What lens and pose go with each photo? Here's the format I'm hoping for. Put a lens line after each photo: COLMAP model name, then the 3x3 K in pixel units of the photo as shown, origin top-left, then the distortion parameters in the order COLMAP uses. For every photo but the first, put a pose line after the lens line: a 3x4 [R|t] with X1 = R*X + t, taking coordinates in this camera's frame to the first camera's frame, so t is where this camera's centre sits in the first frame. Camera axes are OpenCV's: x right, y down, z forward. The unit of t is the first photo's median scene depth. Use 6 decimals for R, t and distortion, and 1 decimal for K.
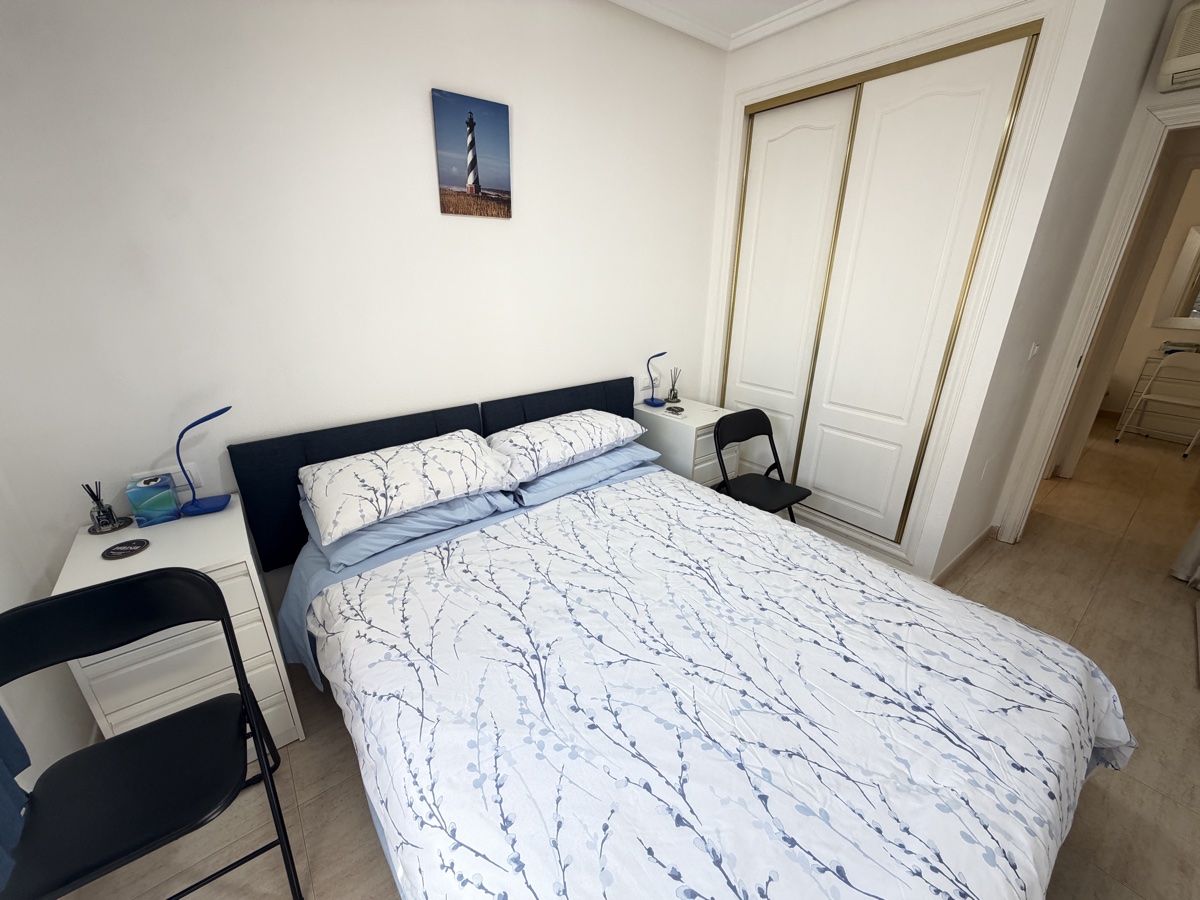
lens RADIAL K [[479.0, 0, 598.3], [0, 479.0, 452.1], [0, 0, 1]] dist [0.002022, -0.000087]
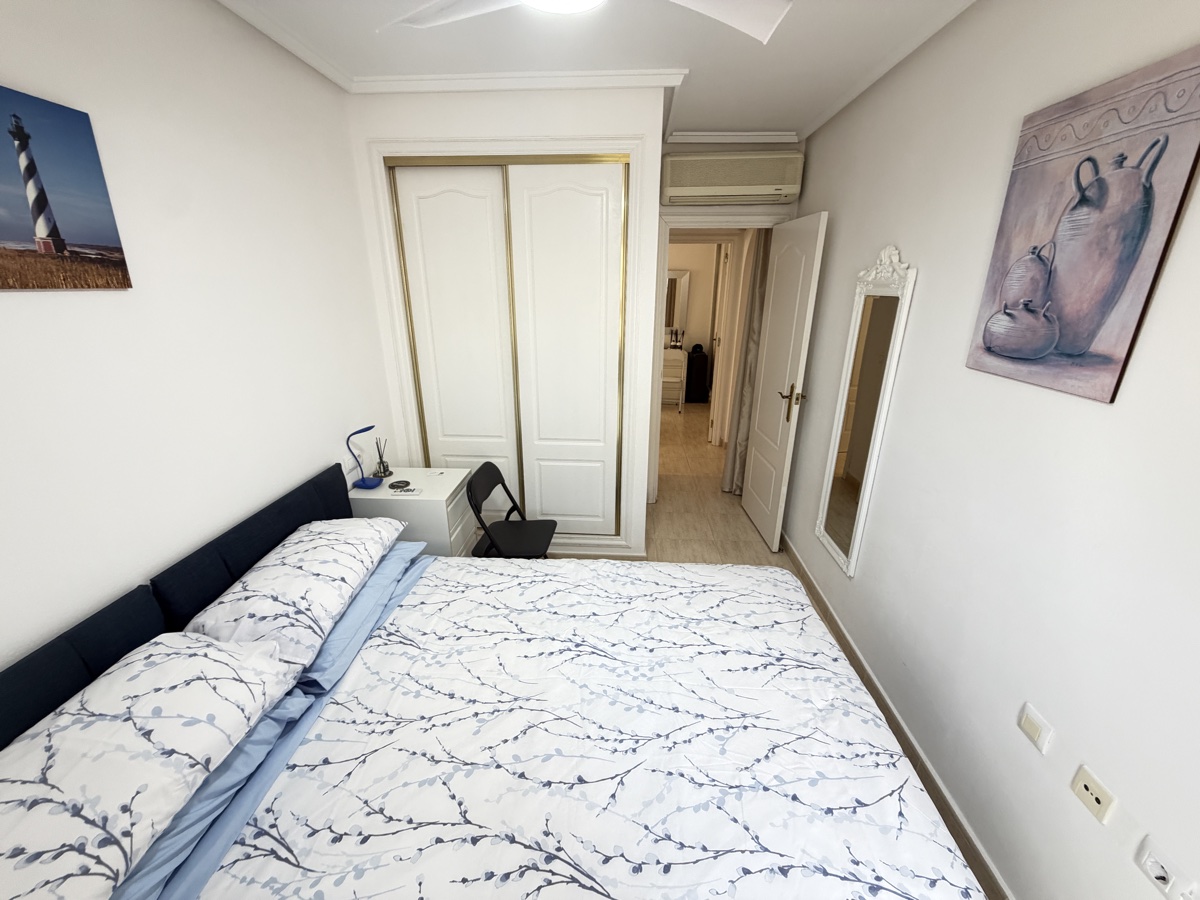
lens RADIAL K [[479.0, 0, 598.3], [0, 479.0, 452.1], [0, 0, 1]] dist [0.002022, -0.000087]
pose [[0.657787, -0.254411, 0.708937, -0.312893], [0.271623, 0.958018, 0.091772, -0.192204], [-0.702522, 0.132197, 0.699276, 0.173029]]
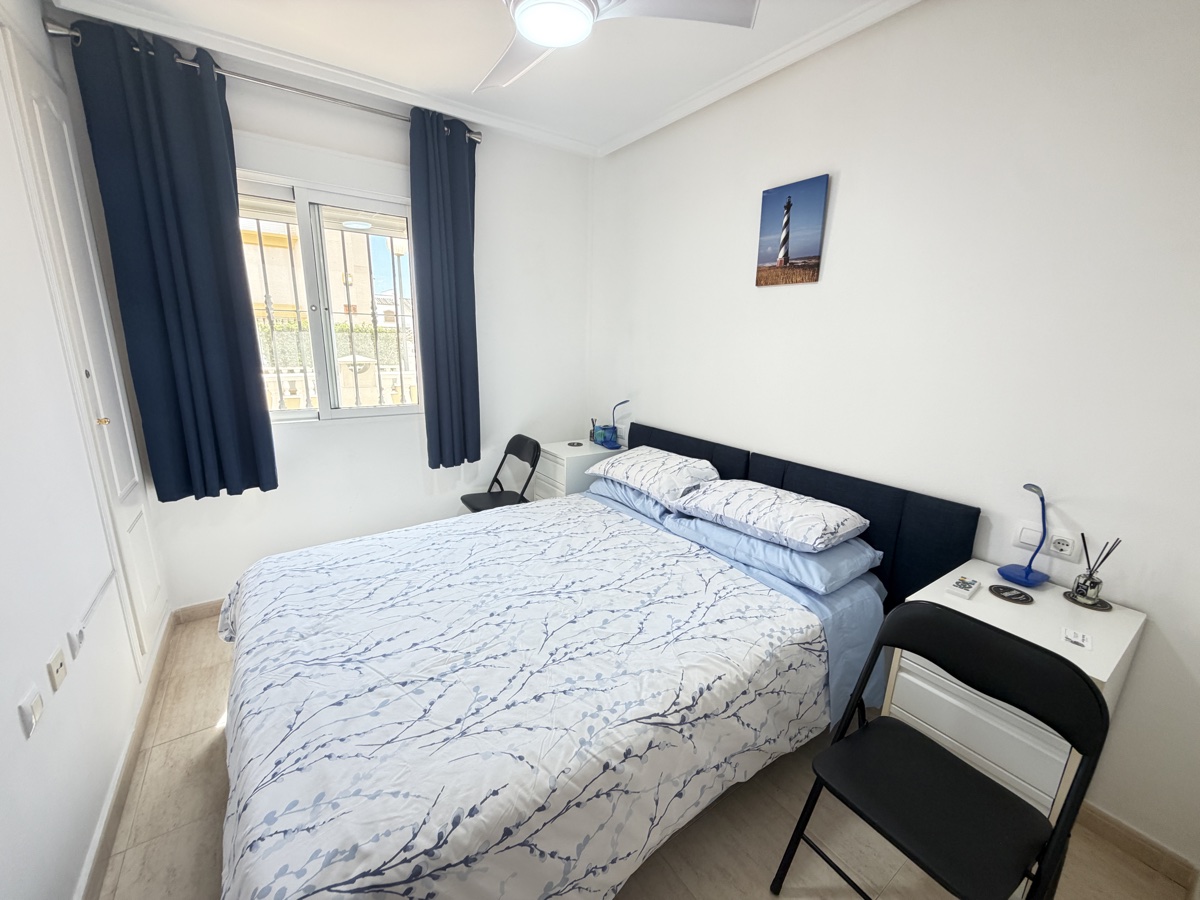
lens RADIAL K [[479.0, 0, 598.3], [0, 479.0, 452.1], [0, 0, 1]] dist [0.002022, -0.000087]
pose [[-0.055872, 0.227223, -0.972239, 0.969817], [-0.384876, 0.893603, 0.230963, -0.259640], [0.921275, 0.387096, 0.037525, 0.769086]]
